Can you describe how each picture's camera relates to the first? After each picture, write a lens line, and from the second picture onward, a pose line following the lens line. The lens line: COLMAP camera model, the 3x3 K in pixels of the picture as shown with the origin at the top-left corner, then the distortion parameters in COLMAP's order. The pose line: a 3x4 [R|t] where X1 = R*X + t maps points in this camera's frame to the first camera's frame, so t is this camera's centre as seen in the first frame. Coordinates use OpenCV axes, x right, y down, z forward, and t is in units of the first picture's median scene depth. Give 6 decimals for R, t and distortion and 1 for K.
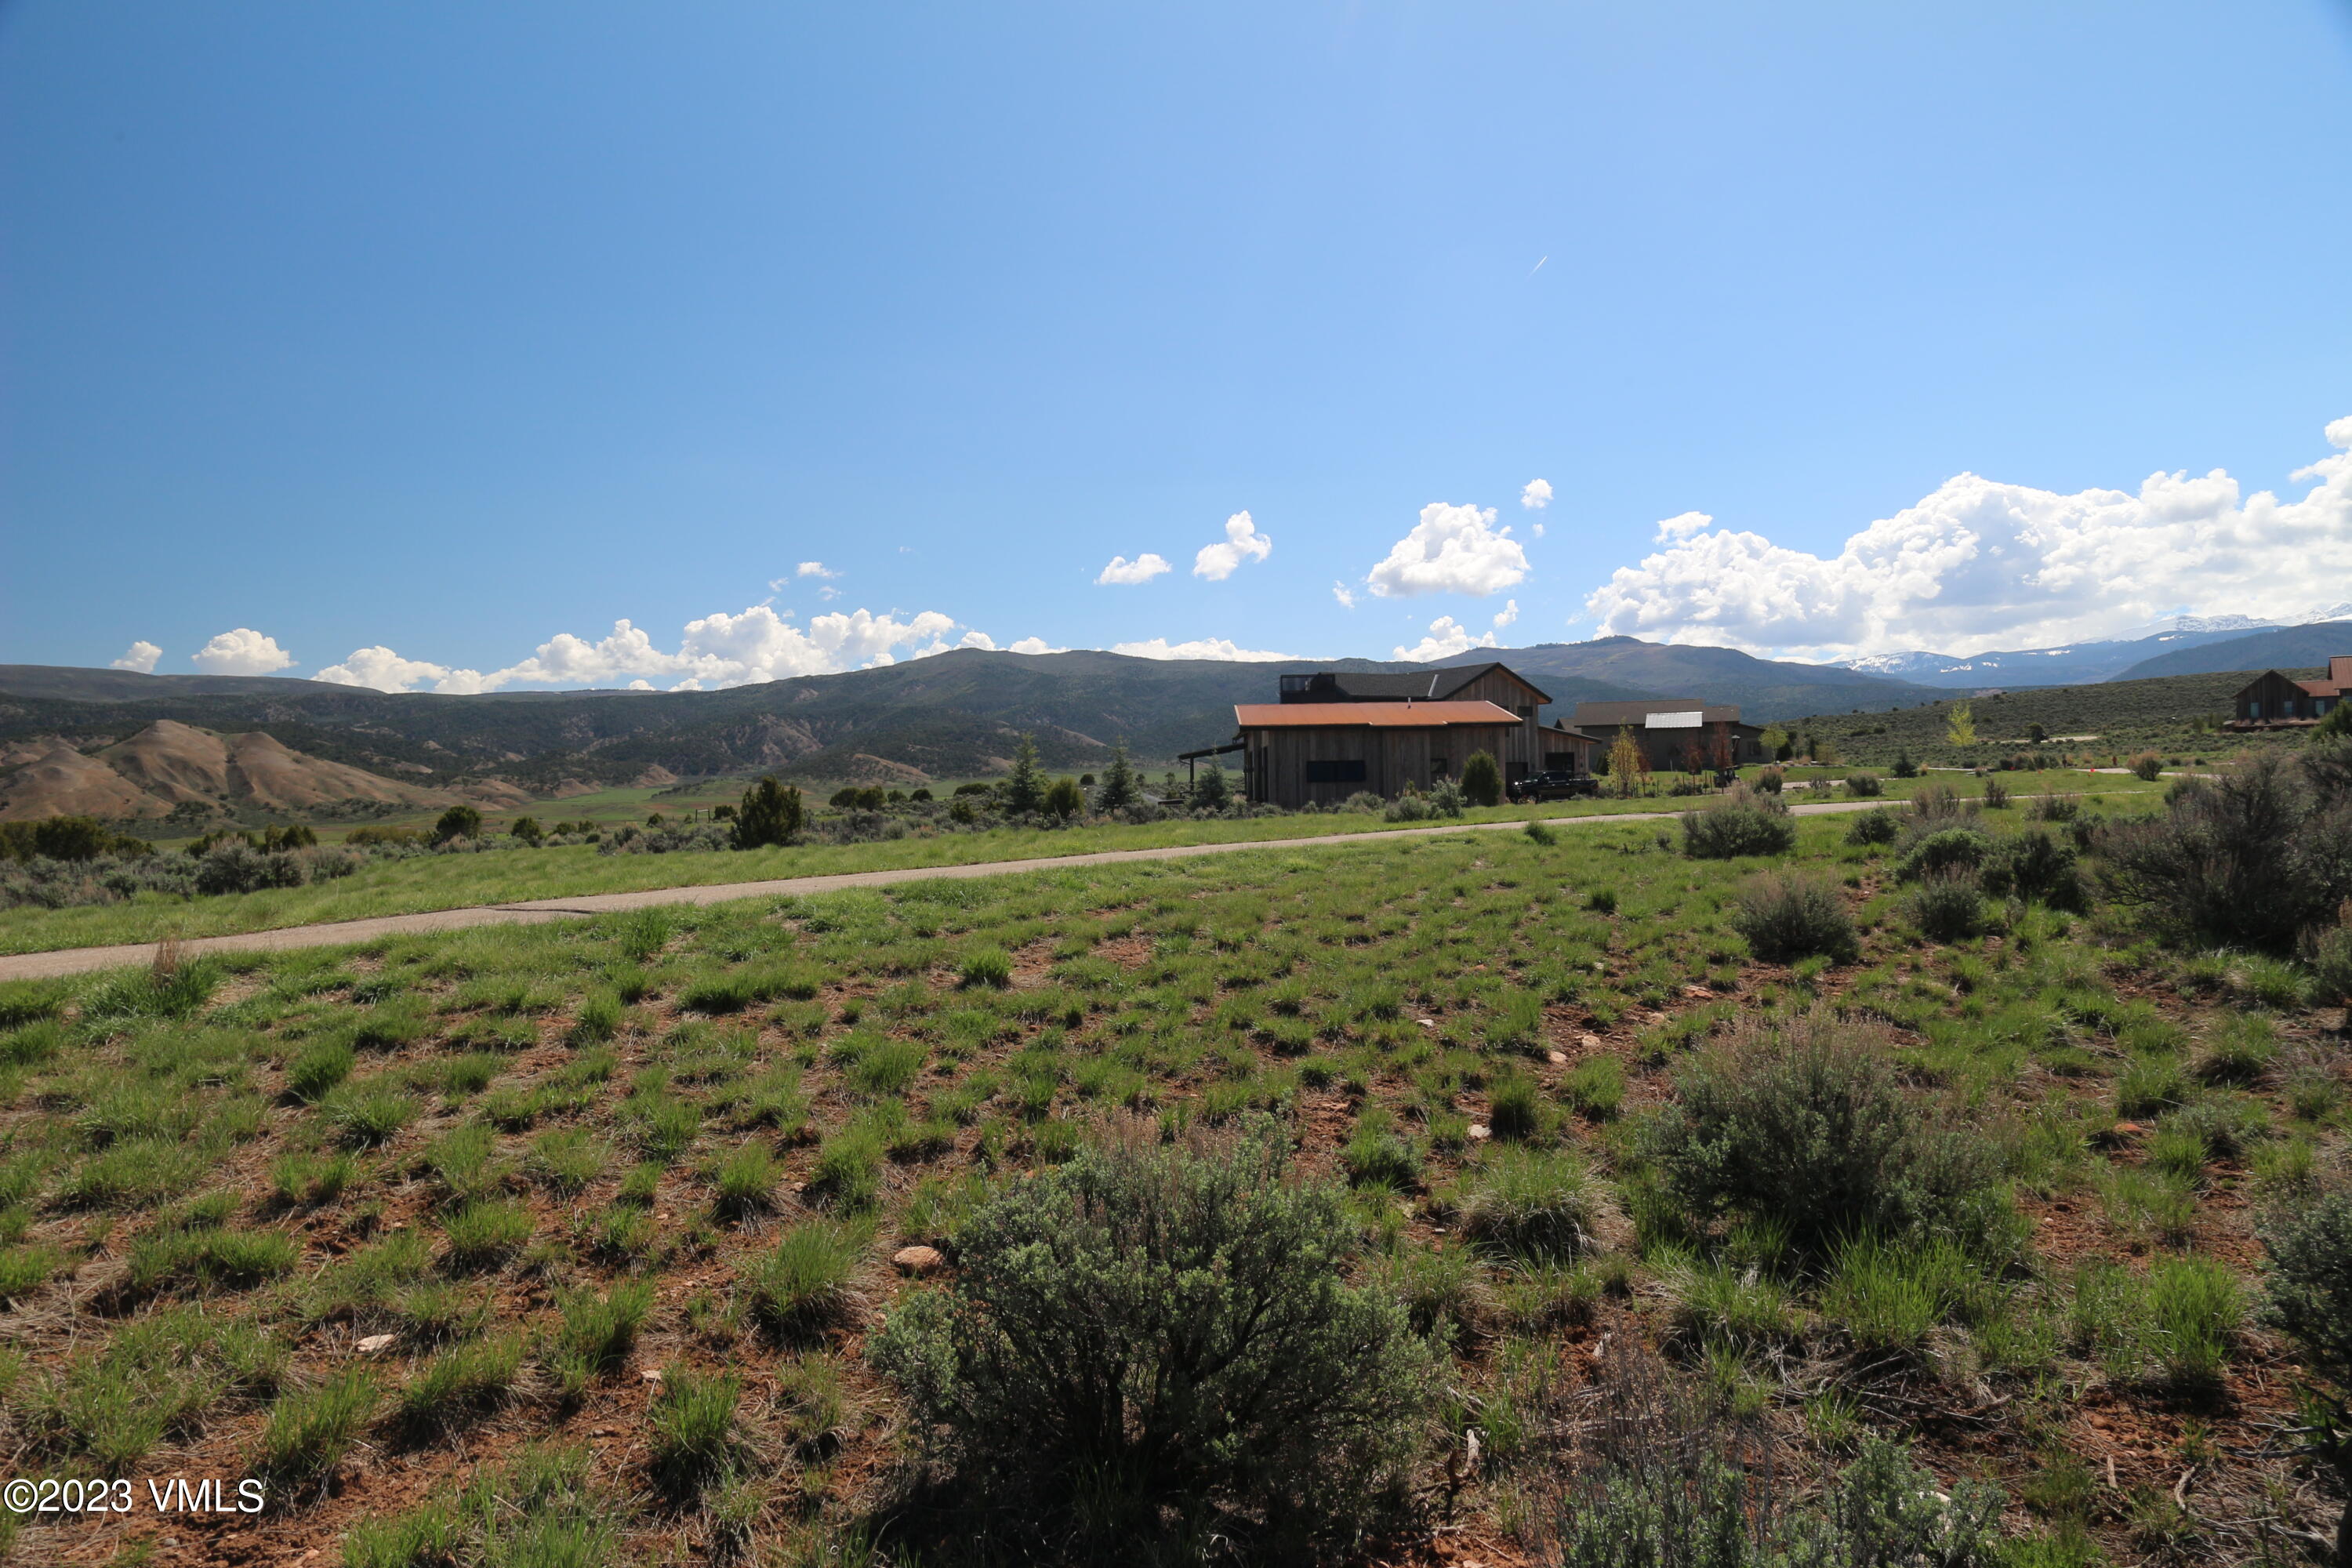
lens RADIAL K [[1393.5, 0, 1172.3], [0, 1393.5, 794.2], [0, 0, 1]] dist [-0.012206, 0.006794]
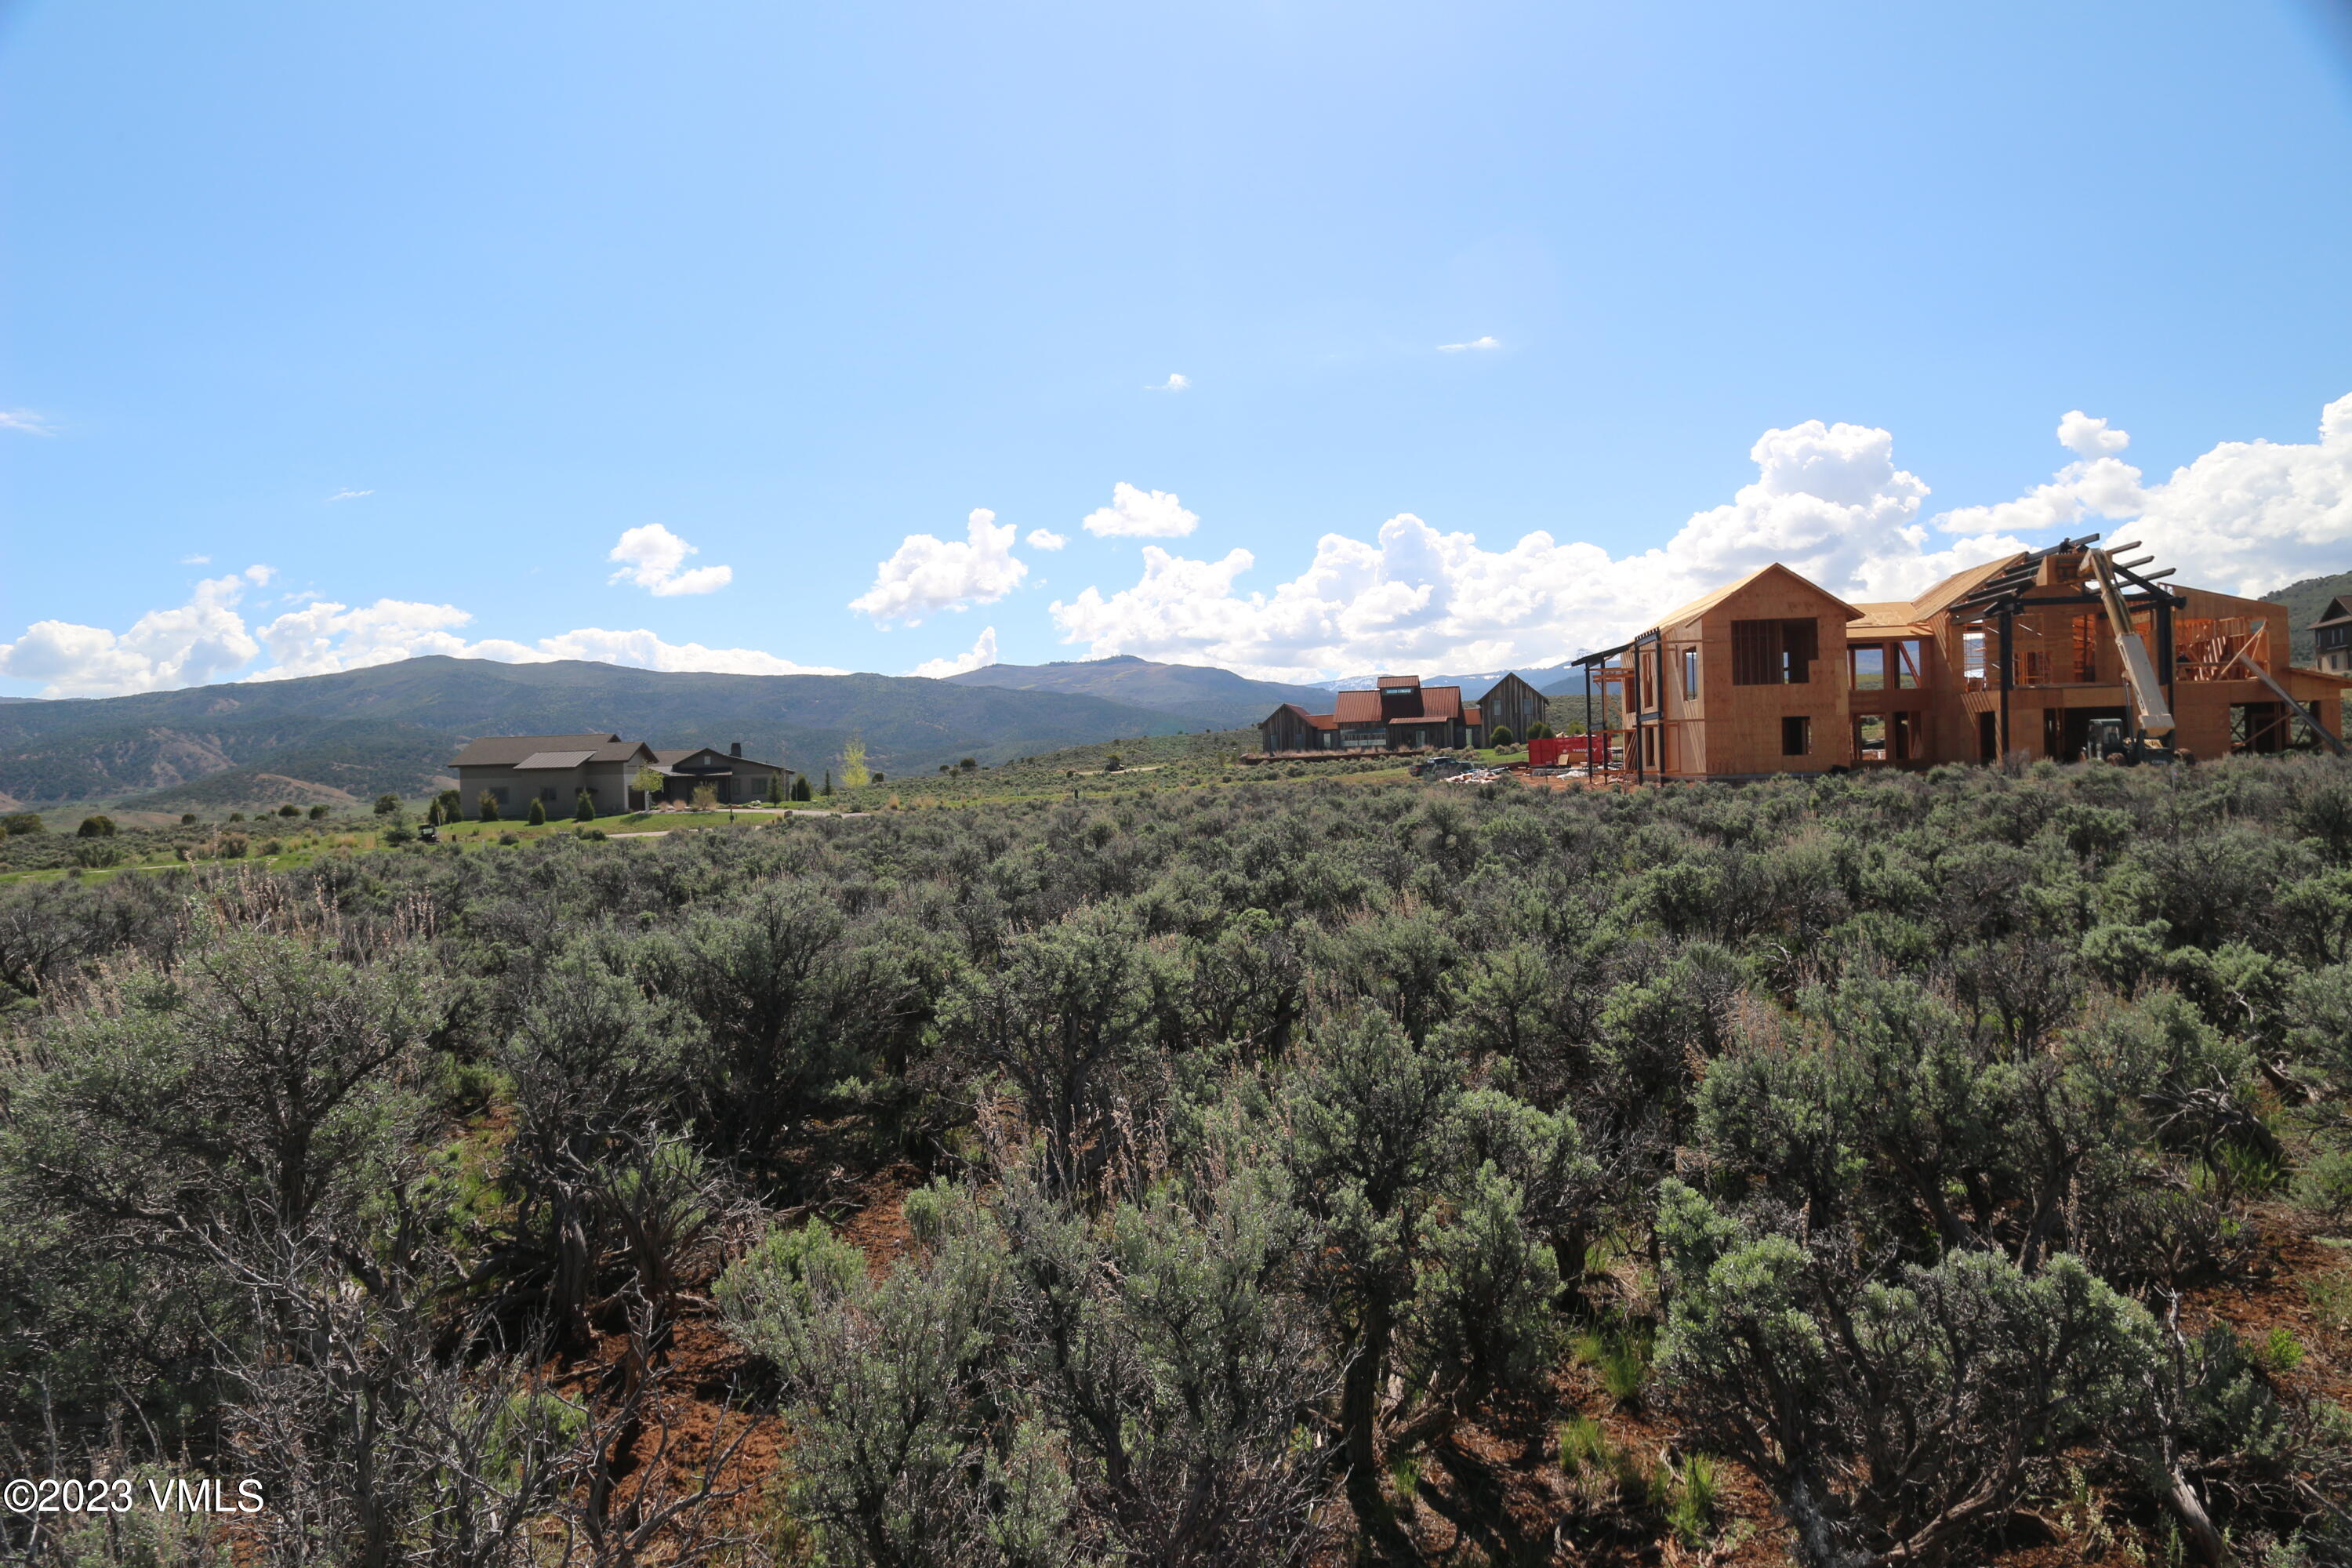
lens RADIAL K [[1393.5, 0, 1155.9], [0, 1393.5, 805.6], [0, 0, 1]] dist [-0.012206, 0.006794]
pose [[0.954000, -0.013977, 0.299480, 0.197358], [0.014439, 0.999896, 0.000671, -0.008328], [-0.299458, 0.003684, 0.954102, 0.026834]]
